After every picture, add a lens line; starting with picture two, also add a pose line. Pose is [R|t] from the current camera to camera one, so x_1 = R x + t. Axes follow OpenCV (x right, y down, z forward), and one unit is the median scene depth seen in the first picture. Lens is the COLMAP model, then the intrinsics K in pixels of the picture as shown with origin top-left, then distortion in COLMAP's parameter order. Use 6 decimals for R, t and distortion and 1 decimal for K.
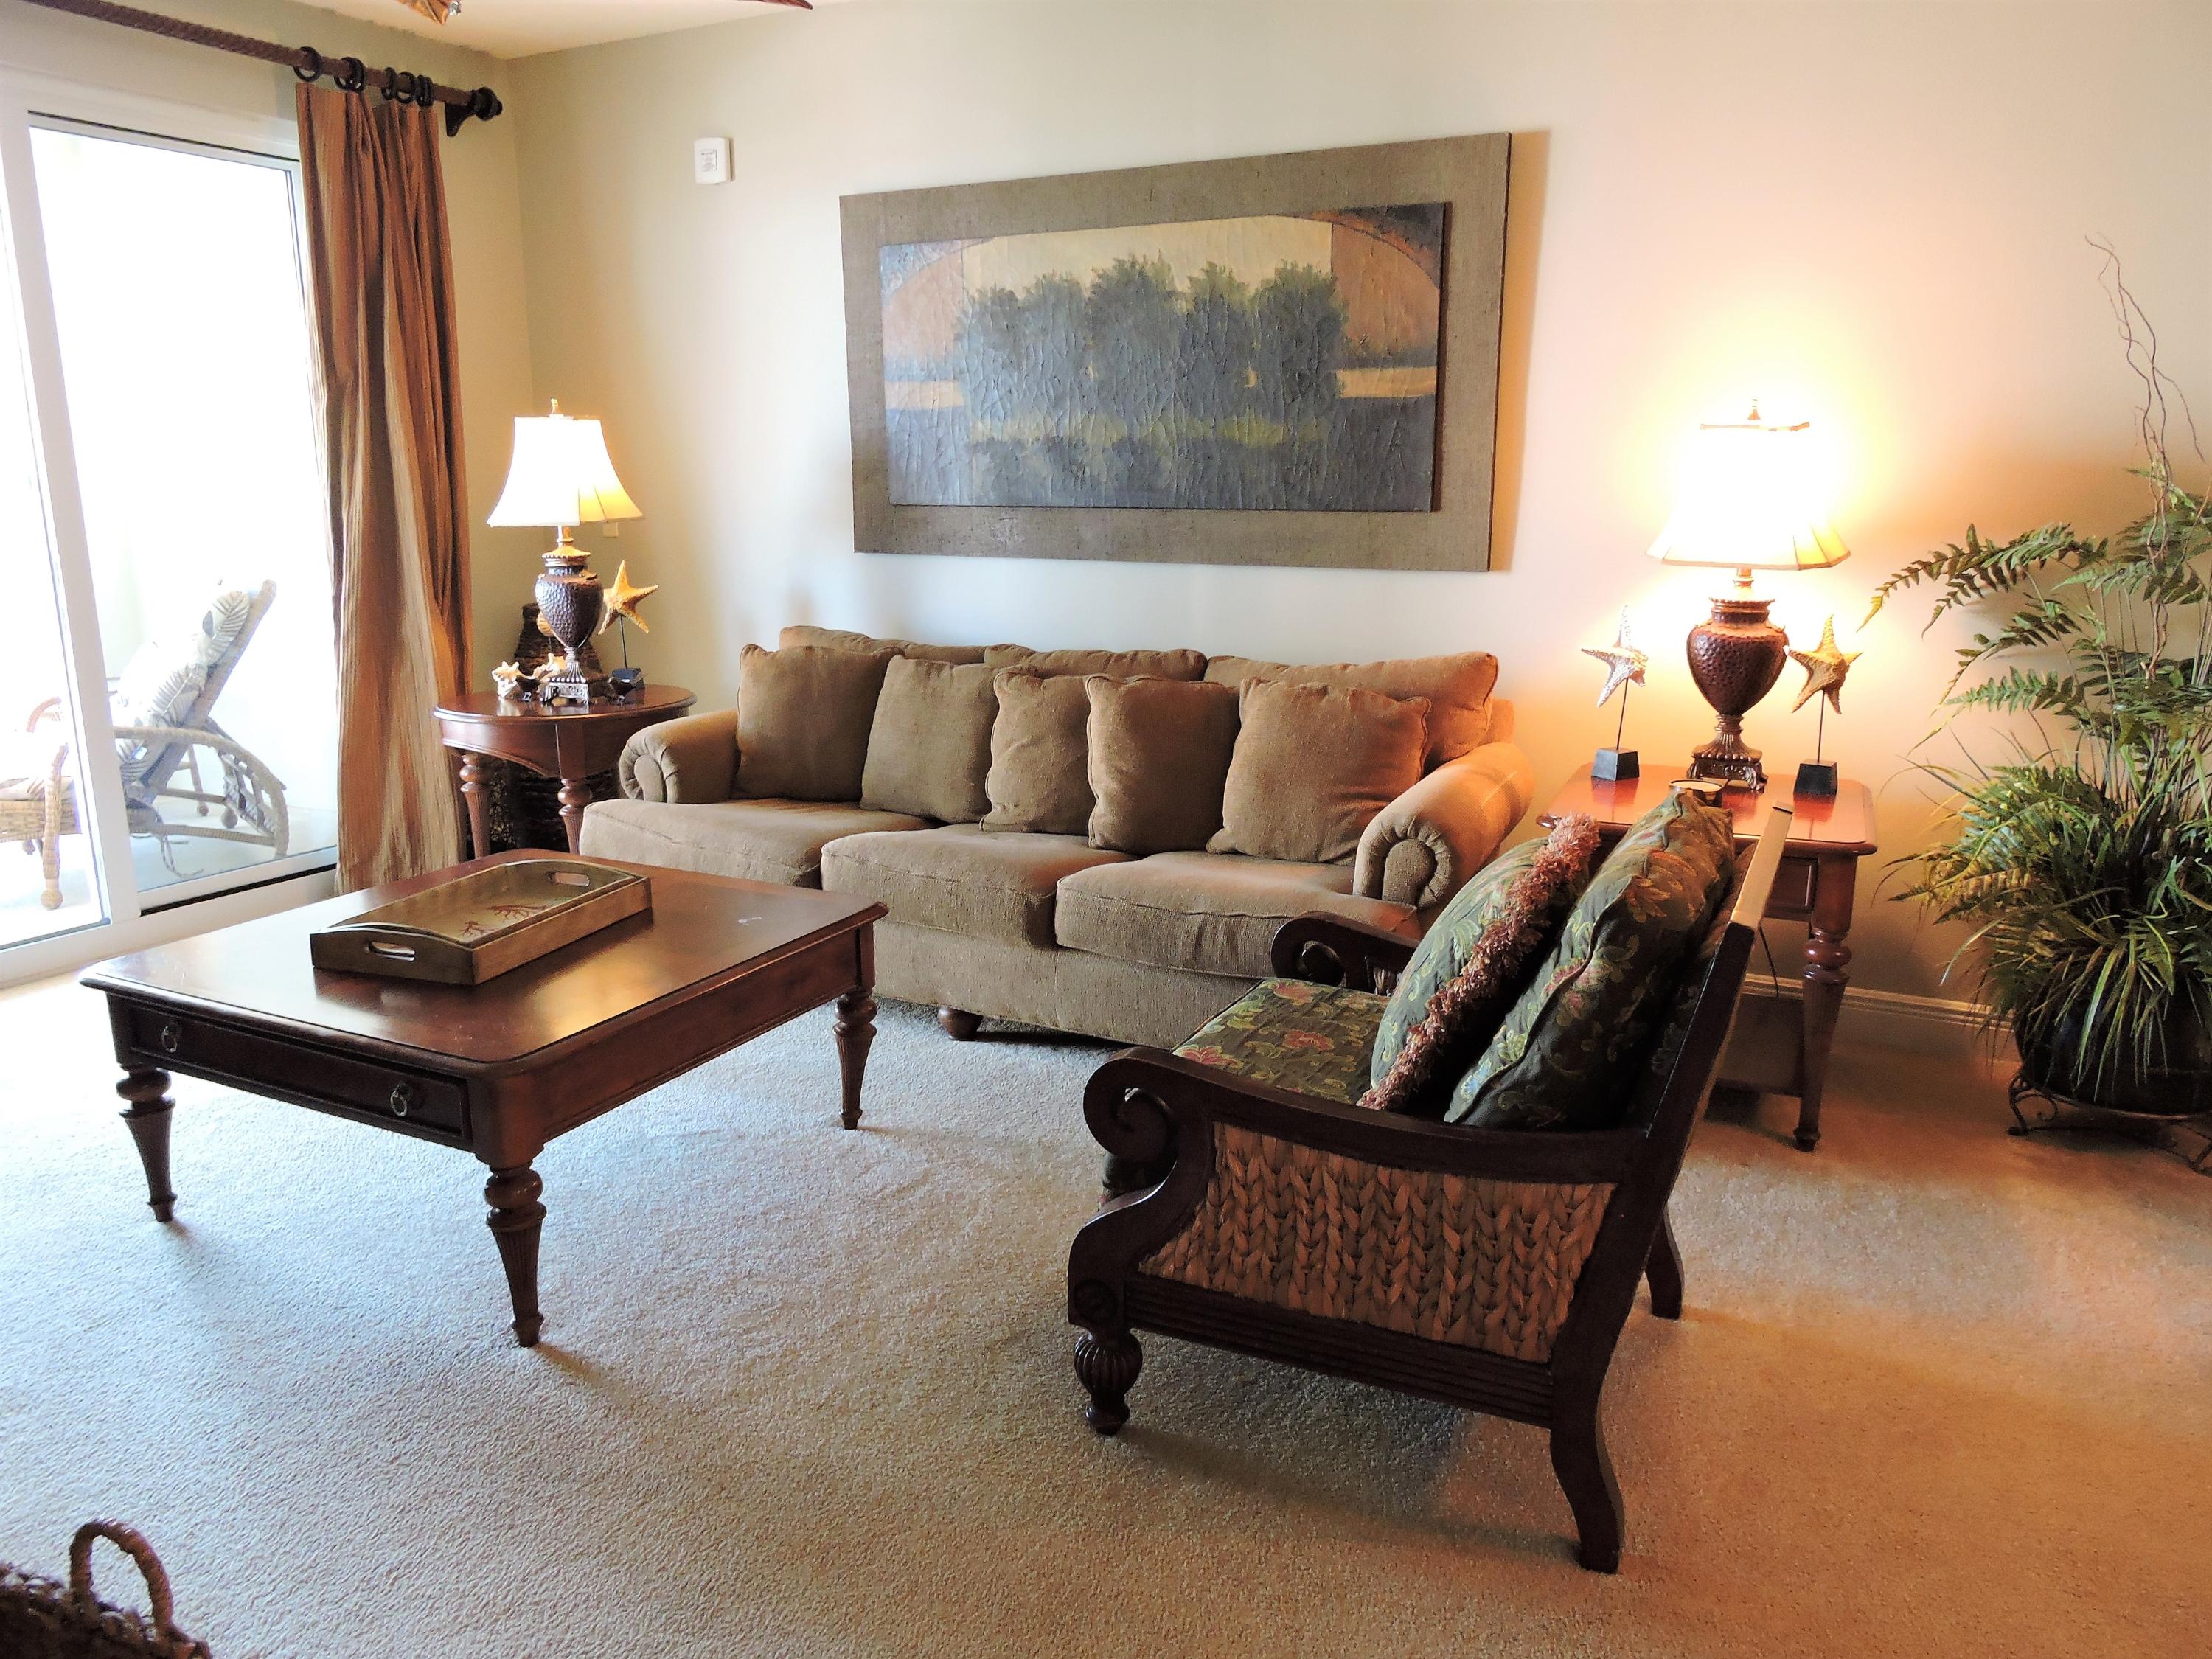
lens RADIAL K [[1571.2, 0, 1106.0], [0, 1571.2, 829.5], [0, 0, 1]] dist [0.001551, -0.006538]
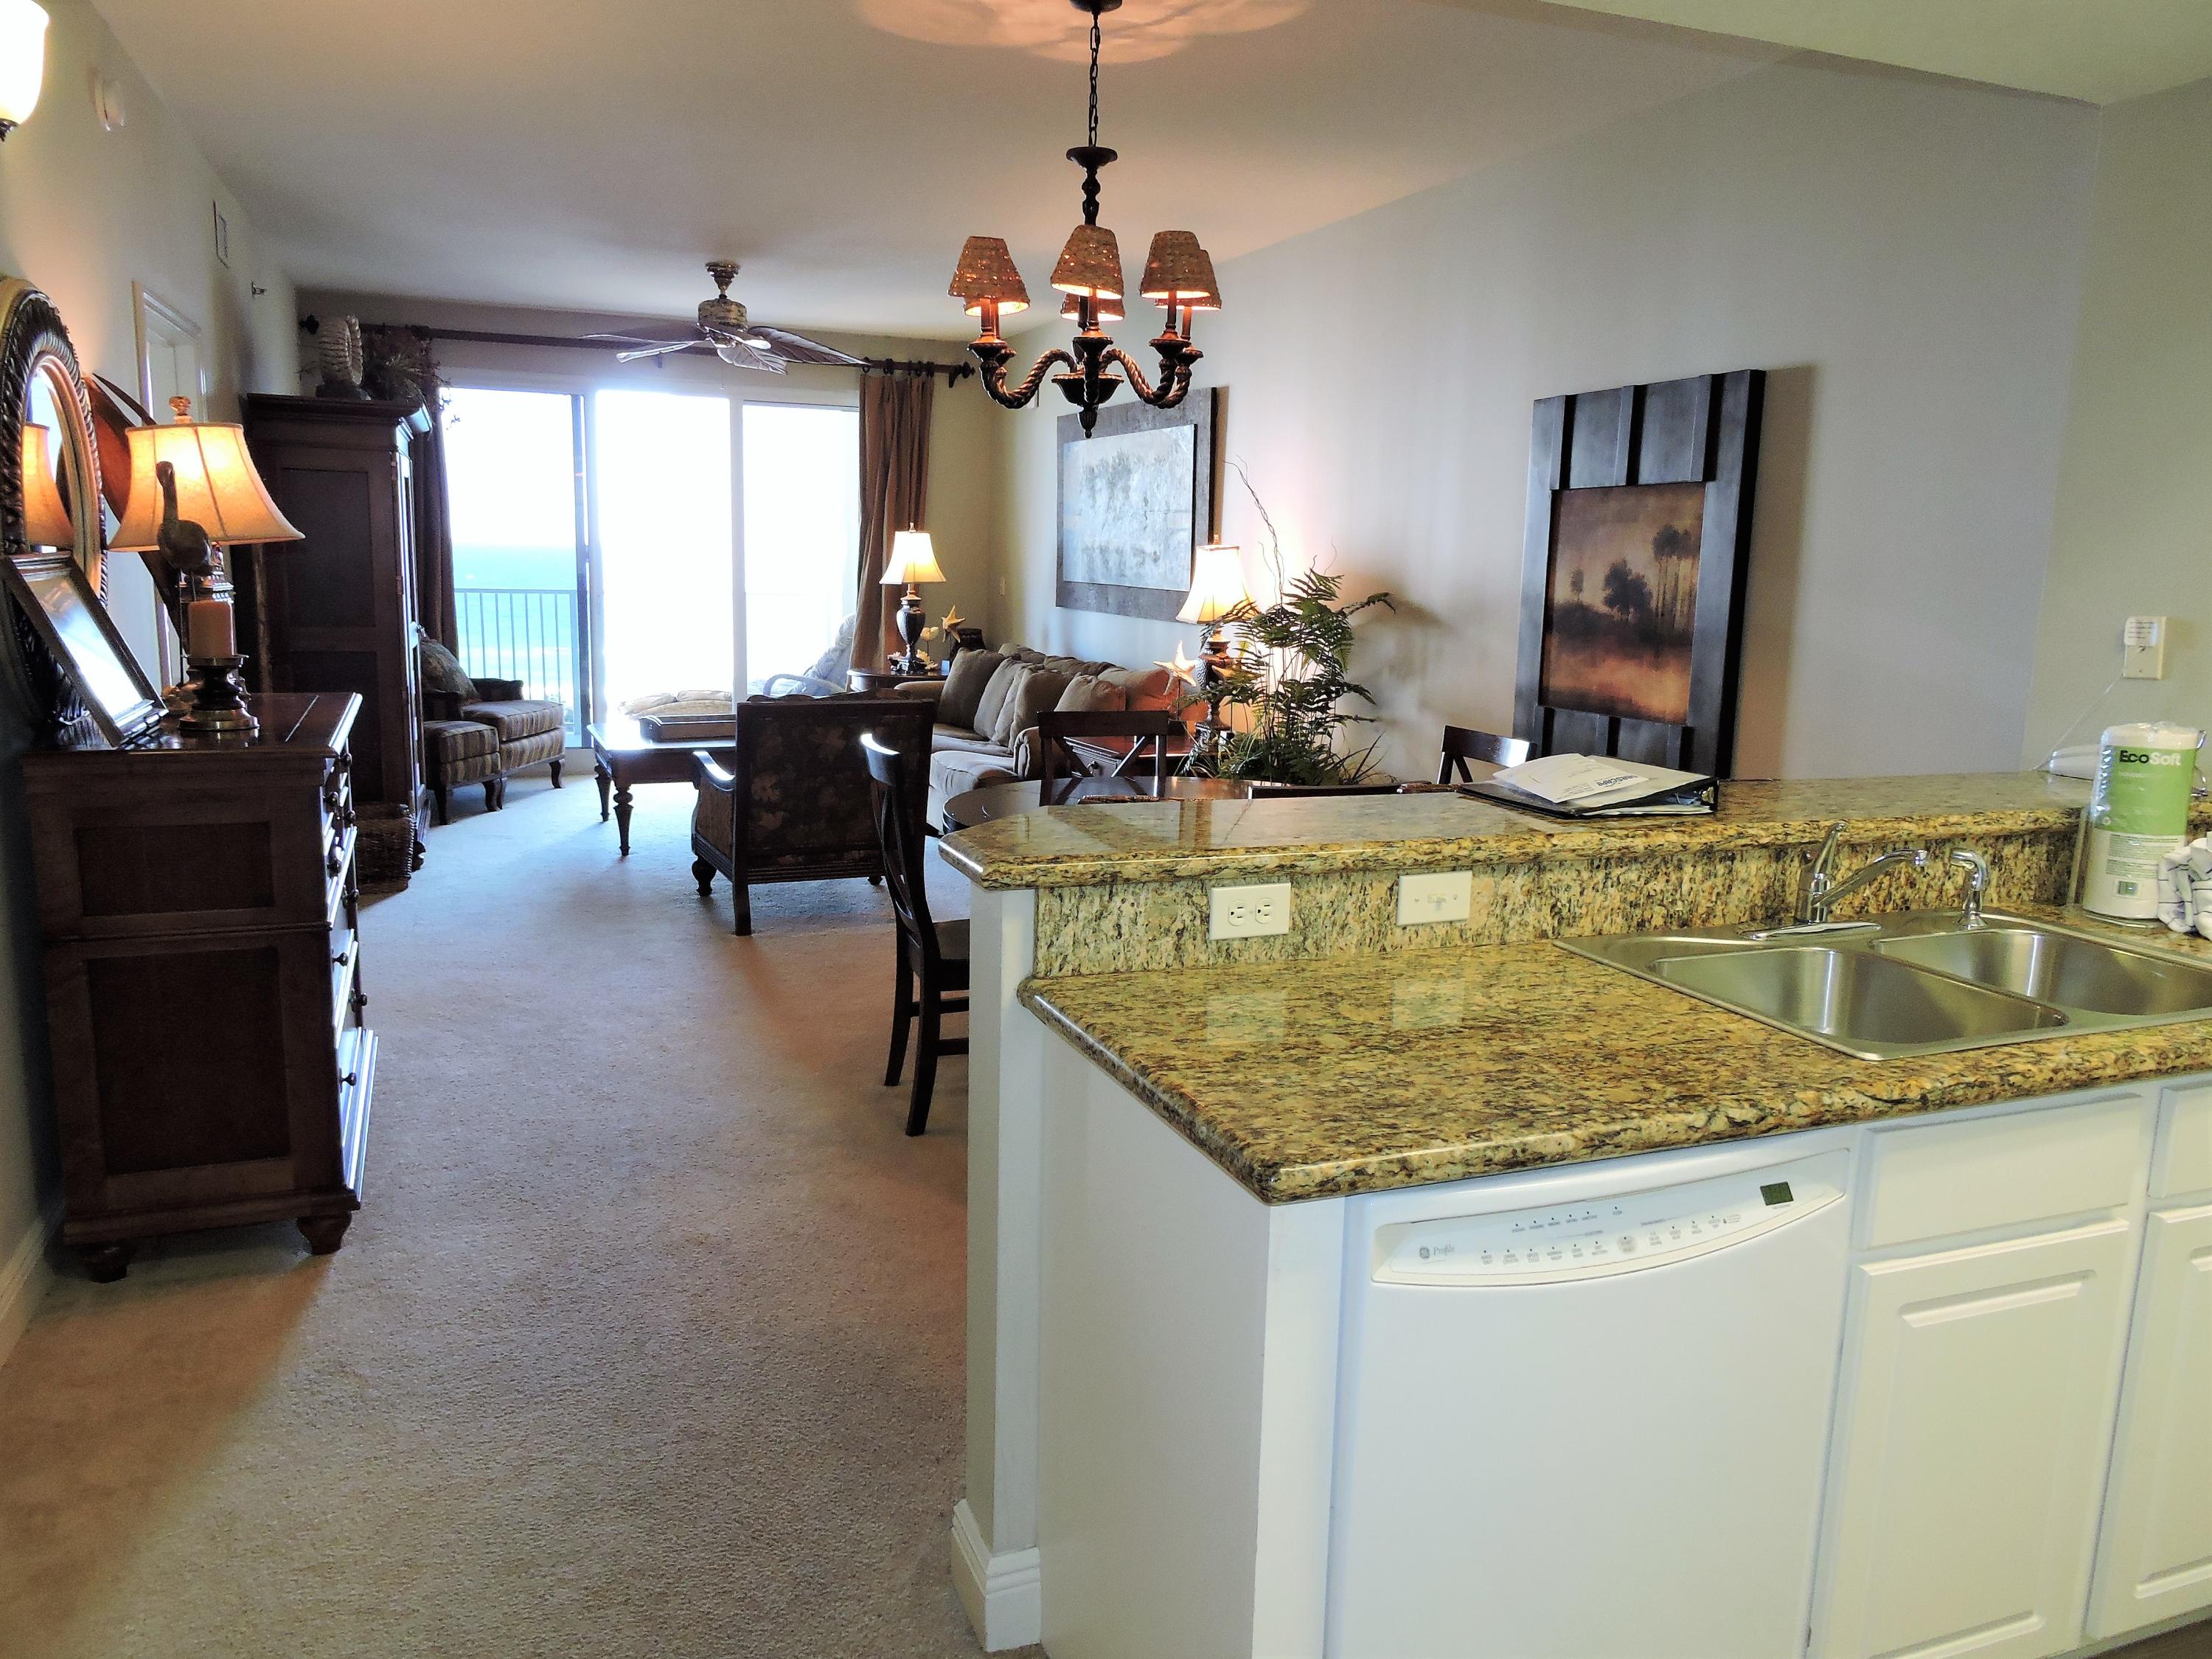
lens RADIAL K [[1571.2, 0, 1106.0], [0, 1571.2, 829.5], [0, 0, 1]] dist [0.001551, -0.006538]
pose [[0.765221, 0.135053, -0.629443, 1.144173], [-0.173488, 0.984836, 0.000394, 0.070800], [0.619951, 0.108899, 0.777047, -0.369744]]
